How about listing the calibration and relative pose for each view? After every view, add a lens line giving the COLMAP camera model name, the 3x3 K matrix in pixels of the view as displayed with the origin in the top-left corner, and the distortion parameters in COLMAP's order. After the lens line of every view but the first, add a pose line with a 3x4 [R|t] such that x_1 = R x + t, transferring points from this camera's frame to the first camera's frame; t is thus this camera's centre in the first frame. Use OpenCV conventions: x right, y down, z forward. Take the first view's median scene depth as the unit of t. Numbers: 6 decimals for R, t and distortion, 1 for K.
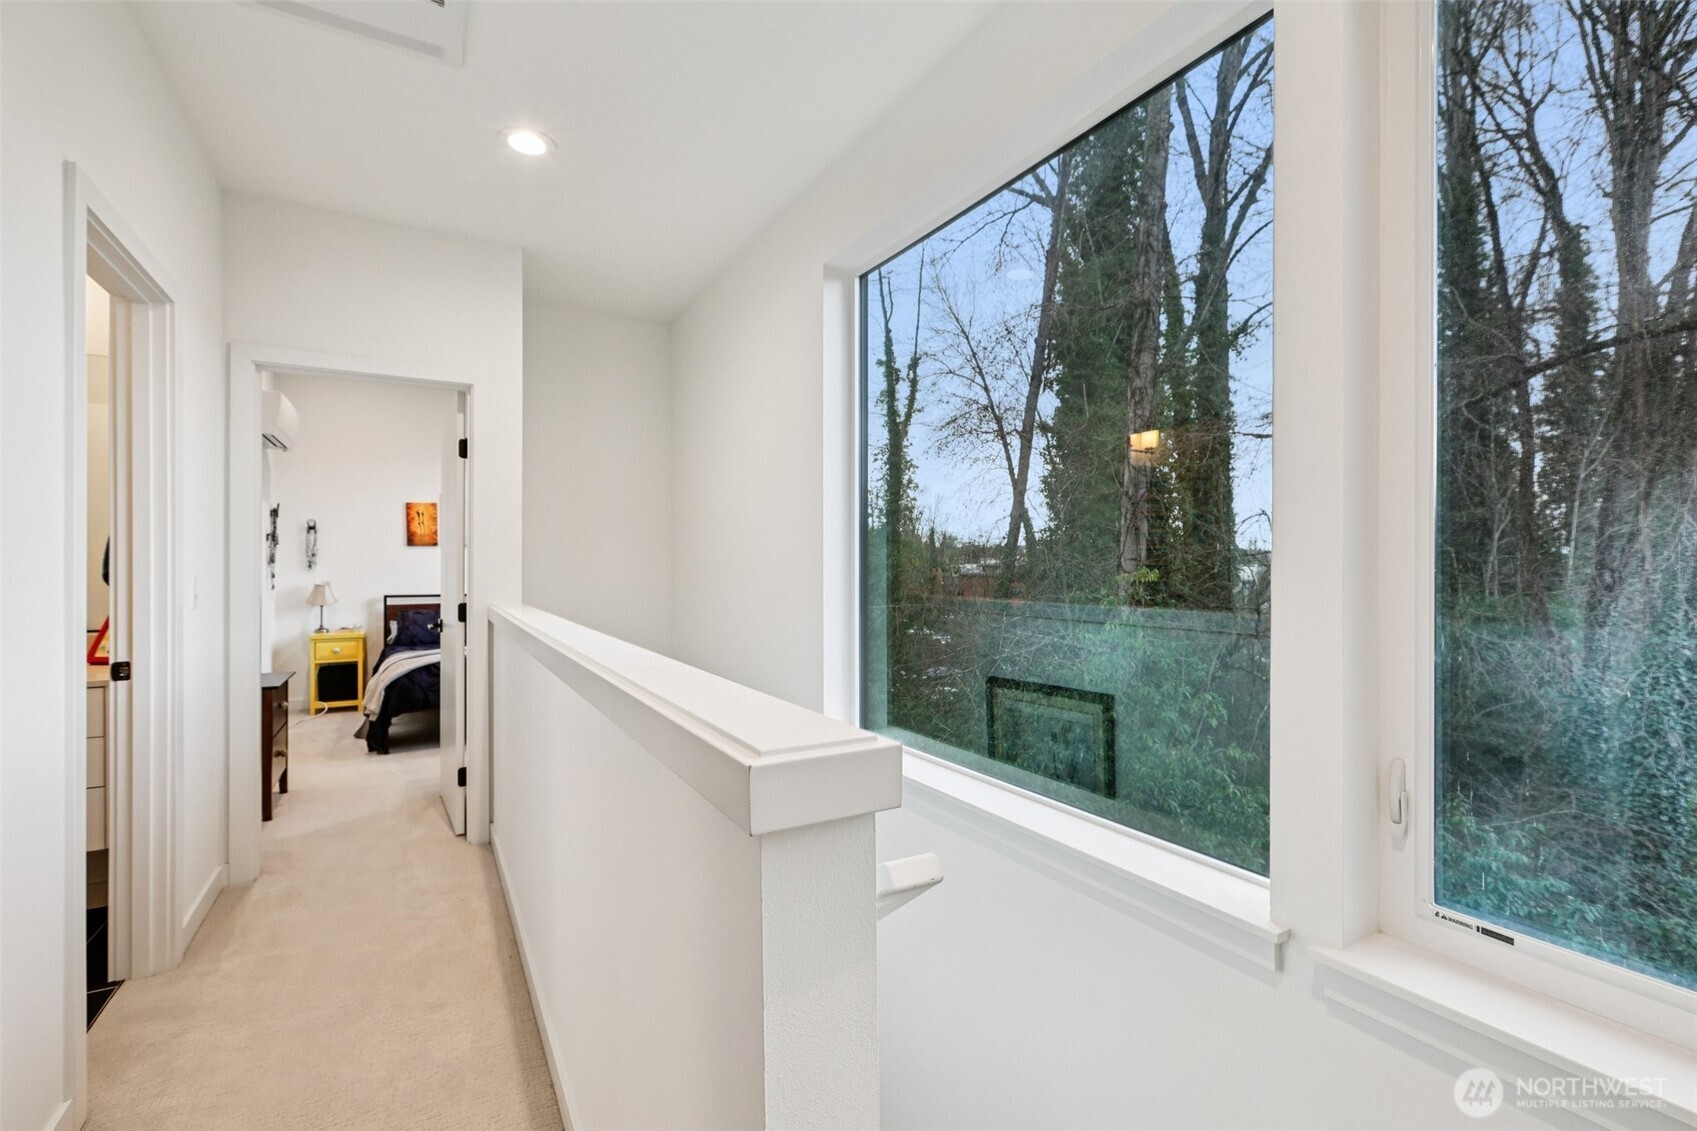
lens RADIAL K [[755.9, 0, 844.5], [0, 755.9, 564.6], [0, 0, 1]] dist [0.012575, 0.000261]
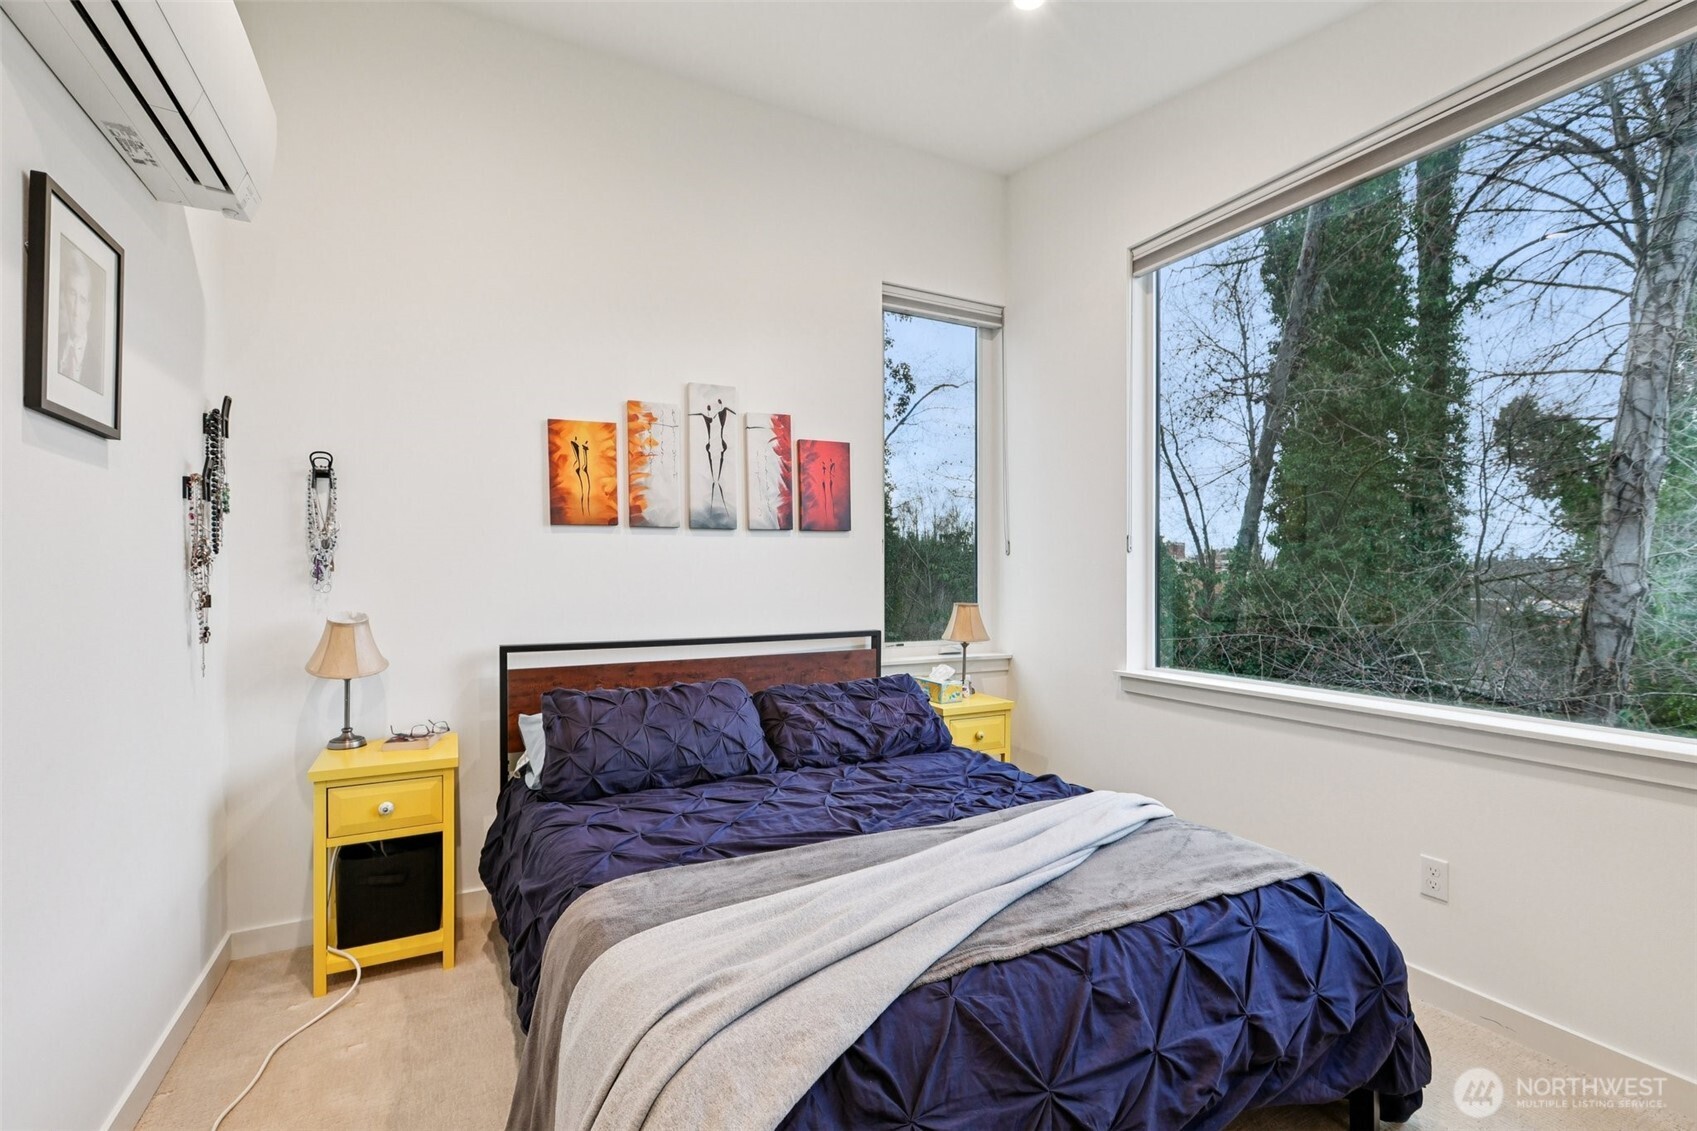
lens RADIAL K [[755.9, 0, 851.5], [0, 755.9, 571.1], [0, 0, 1]] dist [0.012575, 0.000261]
pose [[0.999946, -0.001920, -0.010237, -0.423563], [0.001845, 0.999972, -0.007317, 0.004191], [0.010251, 0.007298, 0.999921, 0.610857]]
